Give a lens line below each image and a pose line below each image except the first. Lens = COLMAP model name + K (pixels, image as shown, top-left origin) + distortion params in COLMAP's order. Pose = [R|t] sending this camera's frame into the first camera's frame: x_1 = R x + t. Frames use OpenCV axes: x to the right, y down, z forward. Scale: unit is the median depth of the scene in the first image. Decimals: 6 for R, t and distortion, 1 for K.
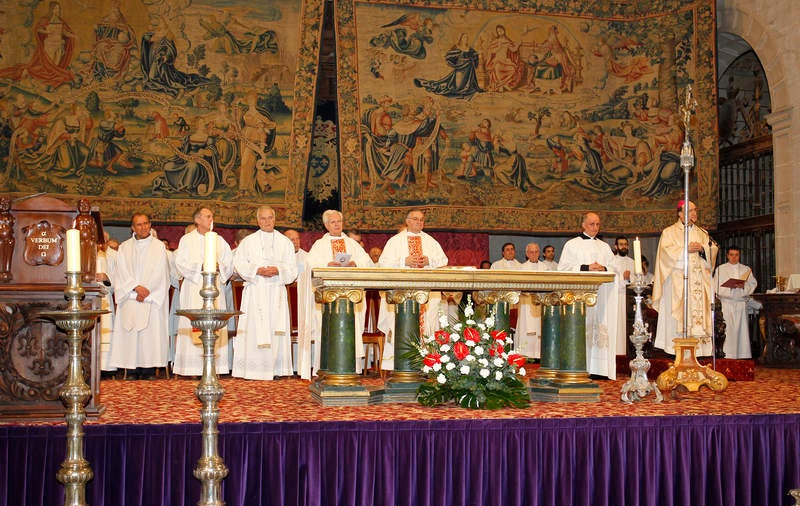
lens RADIAL K [[934.4, 0, 397.8], [0, 934.4, 255.5], [0, 0, 1]] dist [-0.050945, 0.000000]
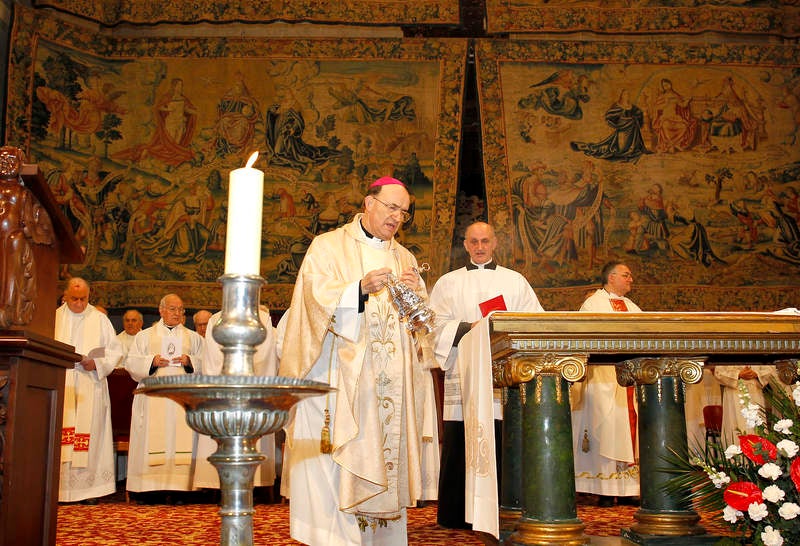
lens RADIAL K [[822.0, 0, 384.5], [0, 822.0, 264.5], [0, 0, 1]] dist [-0.078228, 0.000000]
pose [[0.985690, -0.034278, -0.165045, -0.032549], [0.013505, 0.992018, -0.125373, 0.018935], [0.168025, 0.121350, 0.978285, 0.241494]]
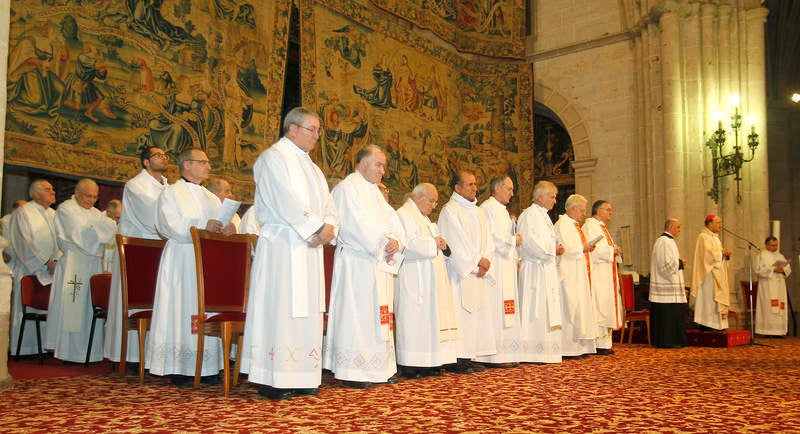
lens RADIAL K [[655.7, 0, 394.0], [0, 655.7, 261.2], [0, 0, 1]] dist [-0.040848, 0.039071]
pose [[0.773141, 0.043760, 0.632723, -0.442431], [-0.049807, 0.998725, -0.008213, 0.026269], [-0.632276, -0.025165, 0.774335, 0.368049]]
